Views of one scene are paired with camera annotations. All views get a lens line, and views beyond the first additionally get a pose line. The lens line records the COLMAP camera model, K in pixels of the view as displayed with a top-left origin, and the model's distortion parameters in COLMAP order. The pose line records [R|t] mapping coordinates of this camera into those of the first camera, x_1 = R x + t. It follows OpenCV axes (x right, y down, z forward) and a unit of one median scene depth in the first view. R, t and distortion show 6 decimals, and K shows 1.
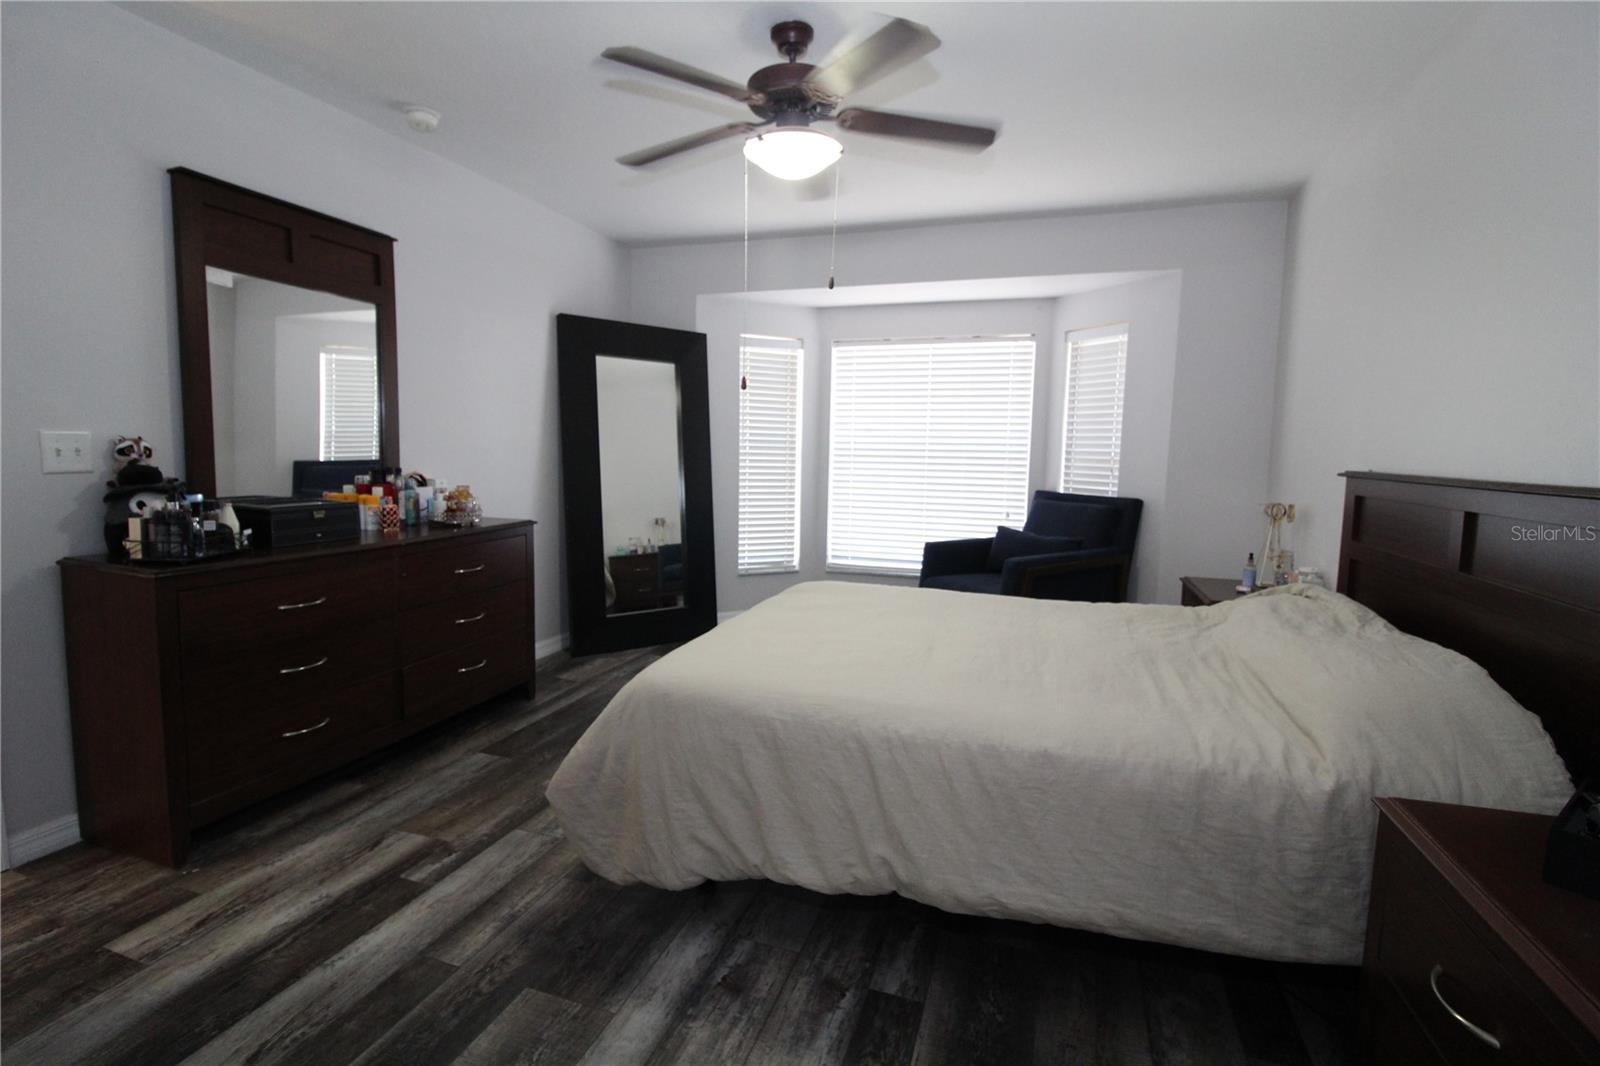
lens RADIAL K [[738.7, 0, 799.2], [0, 738.7, 538.8], [0, 0, 1]] dist [-0.006757, -0.009138]
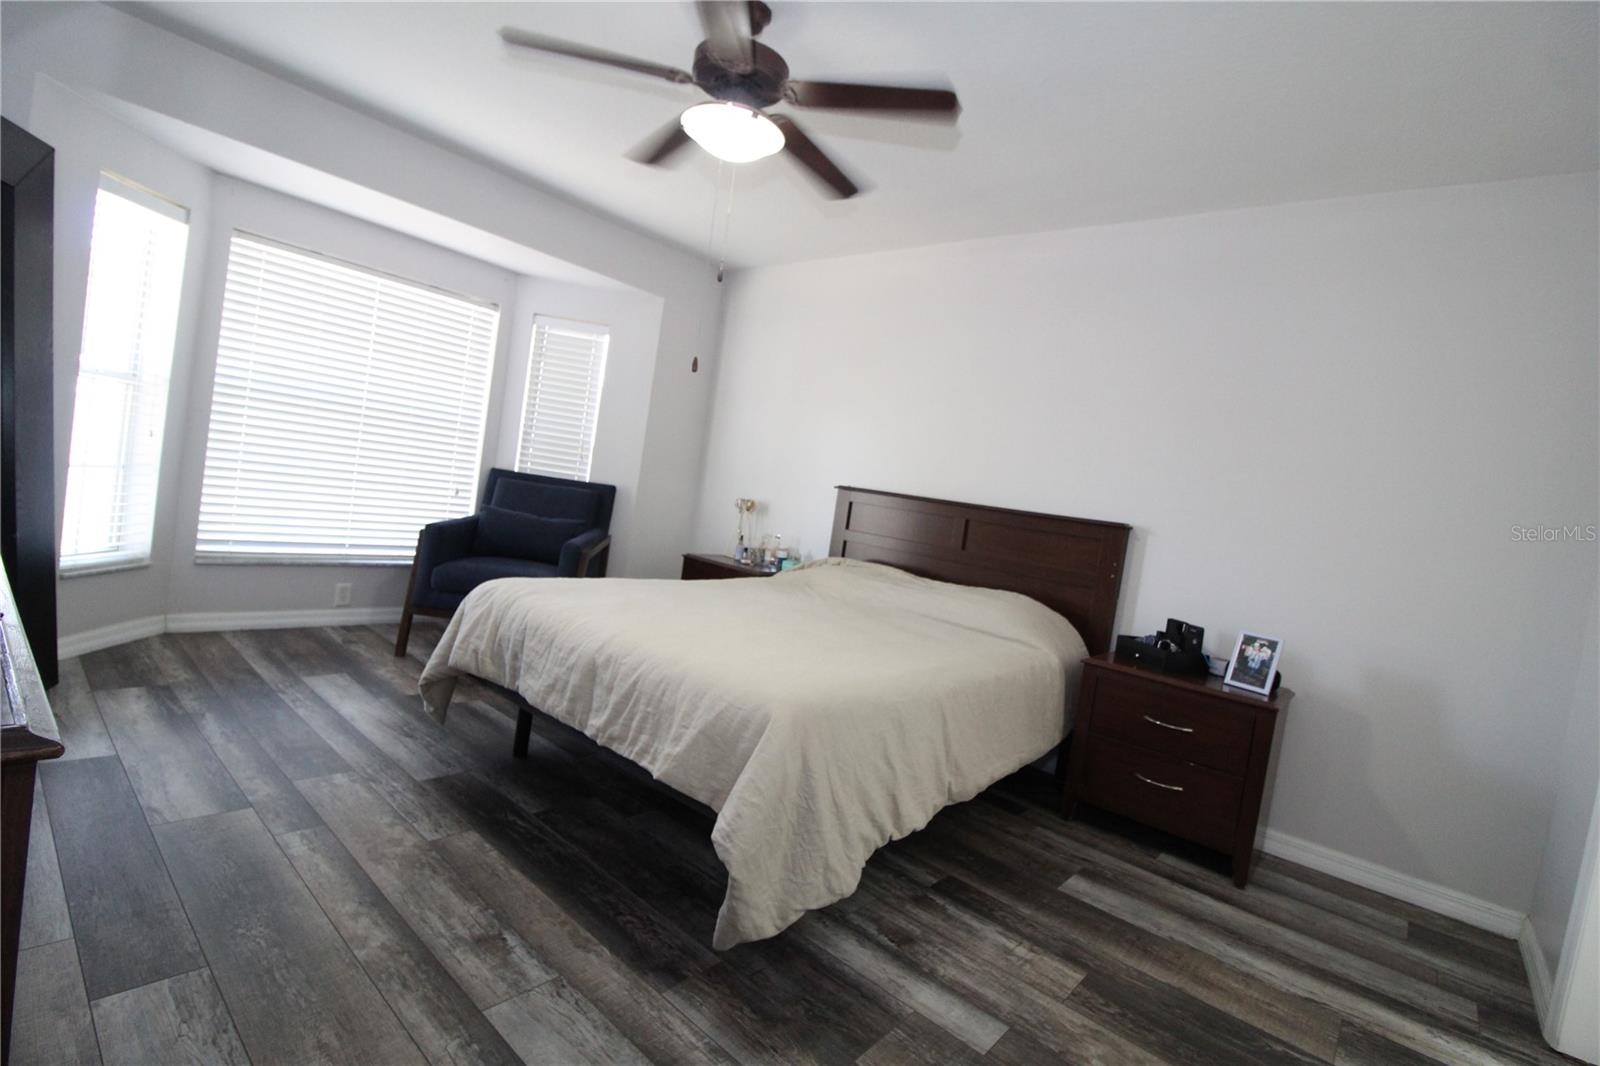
lens RADIAL K [[738.7, 0, 804.1], [0, 738.7, 541.9], [0, 0, 1]] dist [-0.006757, -0.009138]
pose [[0.370849, -0.027030, 0.928300, -0.437620], [-0.023854, 0.998969, 0.038617, -0.016976], [-0.928387, -0.036464, 0.369822, 0.275071]]
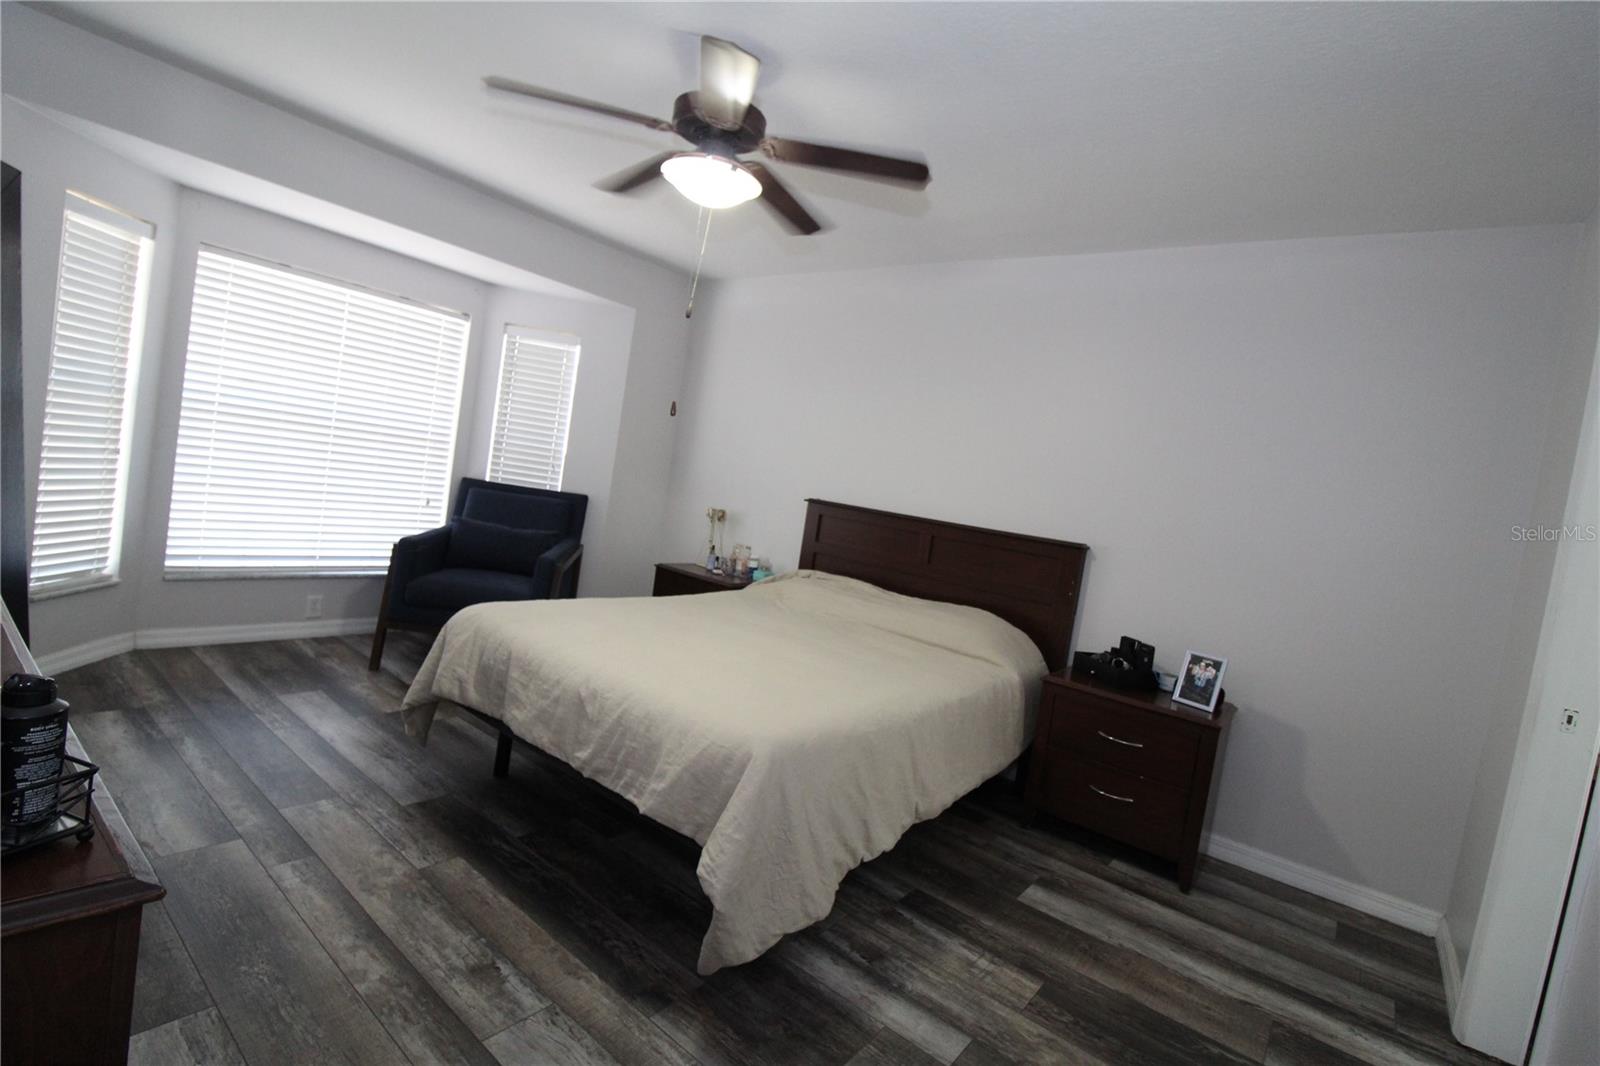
lens RADIAL K [[738.7, 0, 800.4], [0, 738.7, 537.4], [0, 0, 1]] dist [-0.006757, -0.009138]
pose [[0.331094, -0.040891, 0.942711, -0.460237], [-0.027622, 0.998212, 0.053000, -0.052431], [-0.943194, -0.043588, 0.329372, 0.275159]]
